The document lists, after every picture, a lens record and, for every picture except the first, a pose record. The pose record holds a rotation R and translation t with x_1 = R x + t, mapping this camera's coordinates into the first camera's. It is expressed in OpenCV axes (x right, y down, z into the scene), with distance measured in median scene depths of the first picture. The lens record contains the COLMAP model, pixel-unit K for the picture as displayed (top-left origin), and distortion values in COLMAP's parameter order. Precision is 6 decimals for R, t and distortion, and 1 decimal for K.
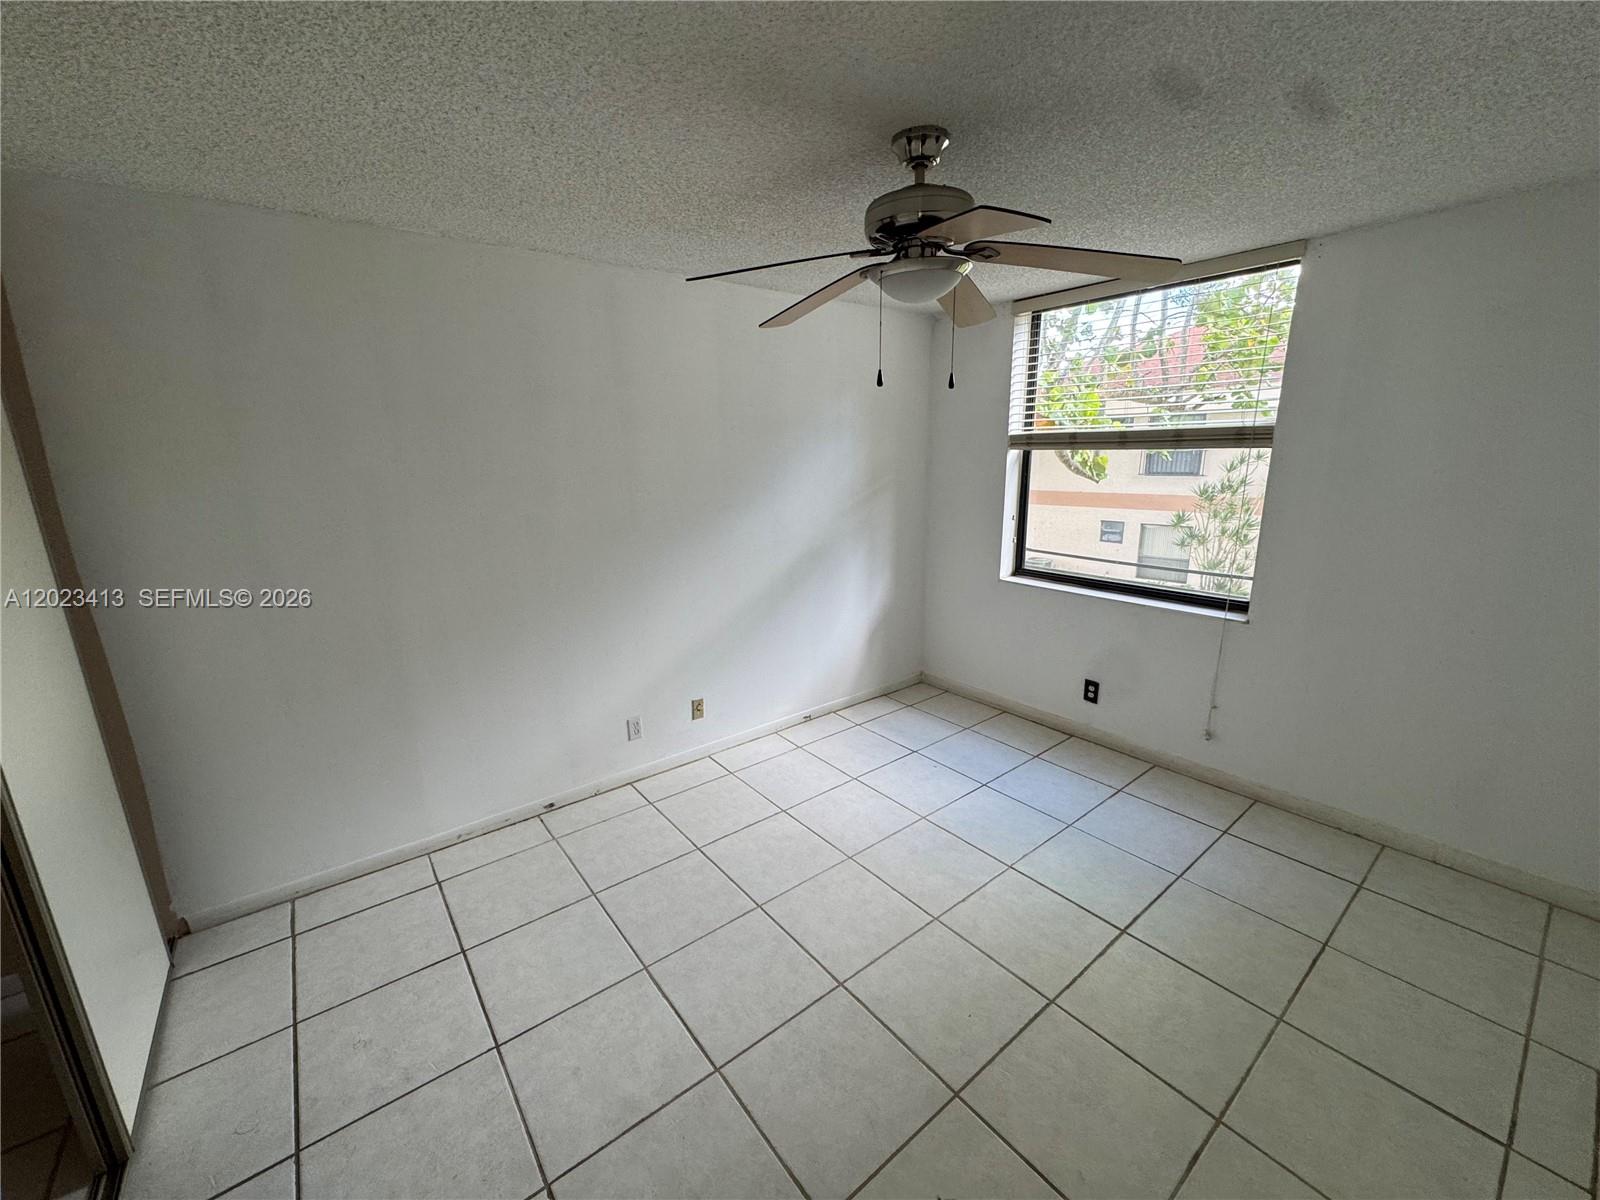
lens RADIAL K [[636.6, 0, 771.7], [0, 636.6, 615.8], [0, 0, 1]] dist [-0.002936, 0.002174]
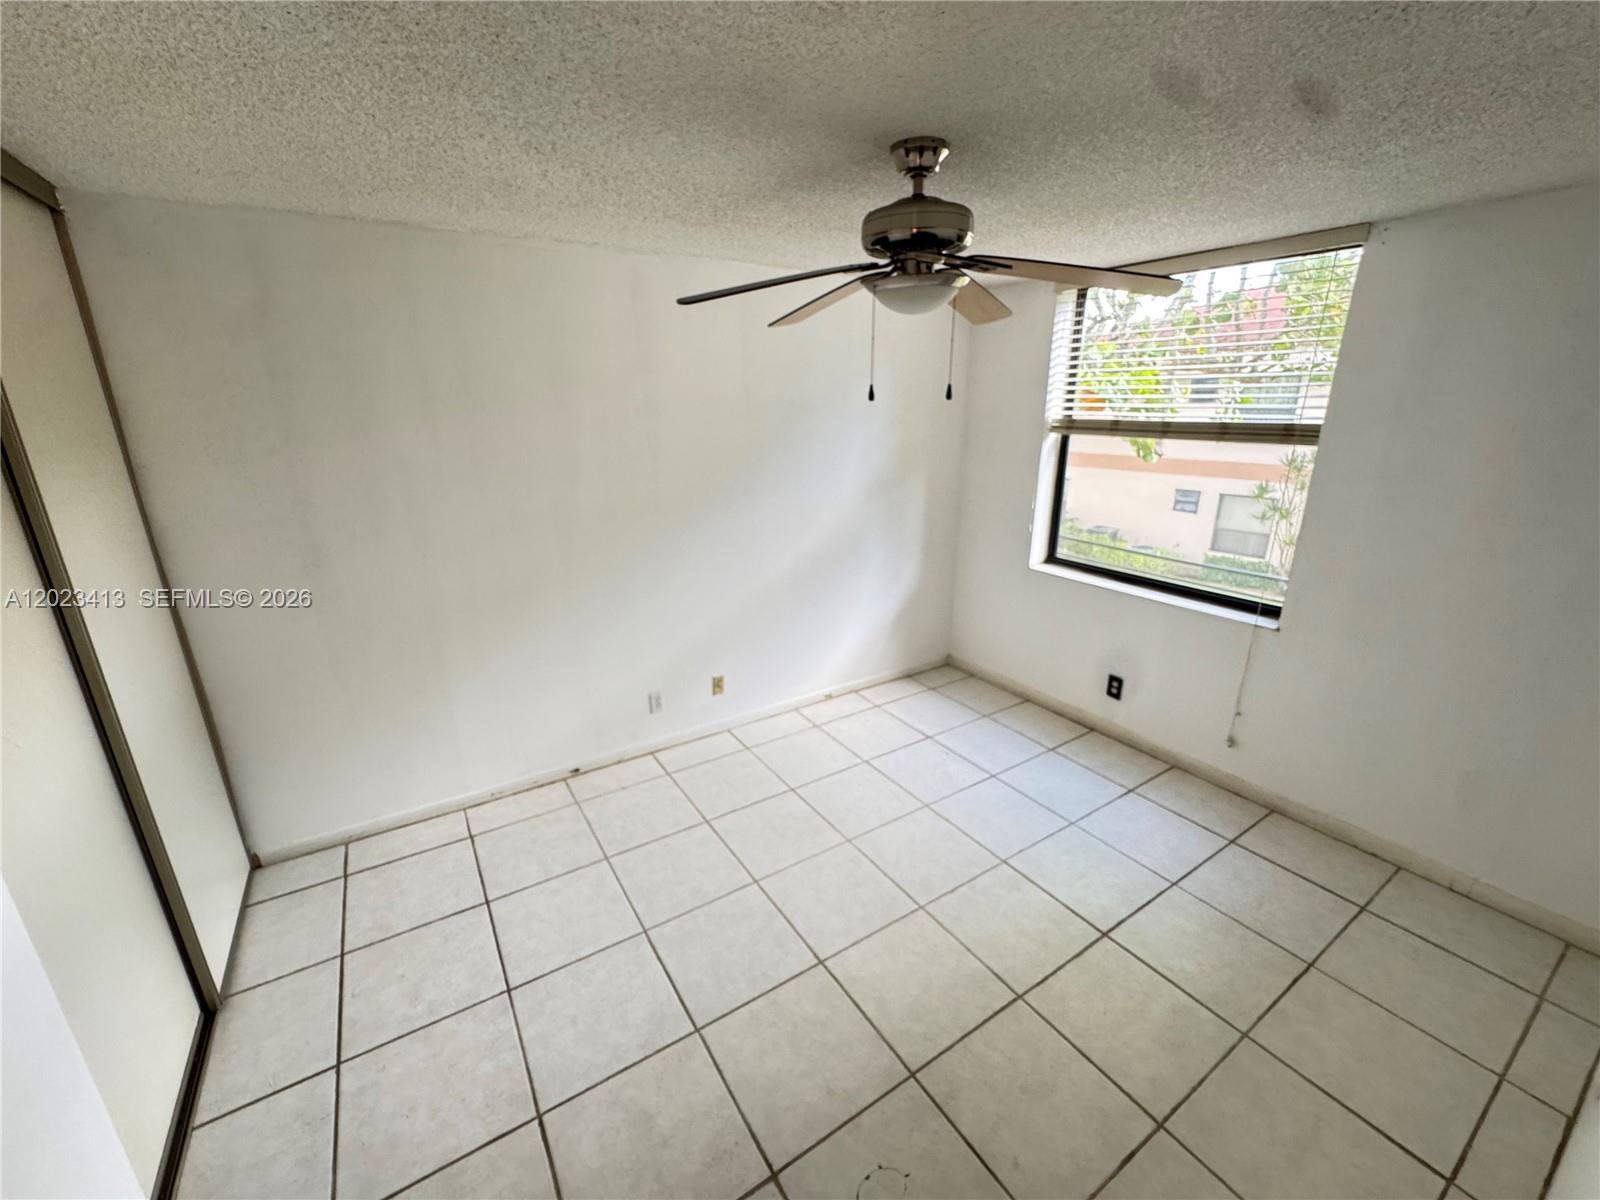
lens RADIAL K [[636.6, 0, 765.2], [0, 636.6, 618.4], [0, 0, 1]] dist [-0.002936, 0.002174]
pose [[0.995494, 0.038936, -0.086457, 0.082590], [-0.033113, 0.997150, 0.067787, -0.063579], [0.088850, -0.064618, 0.993947, -0.032271]]
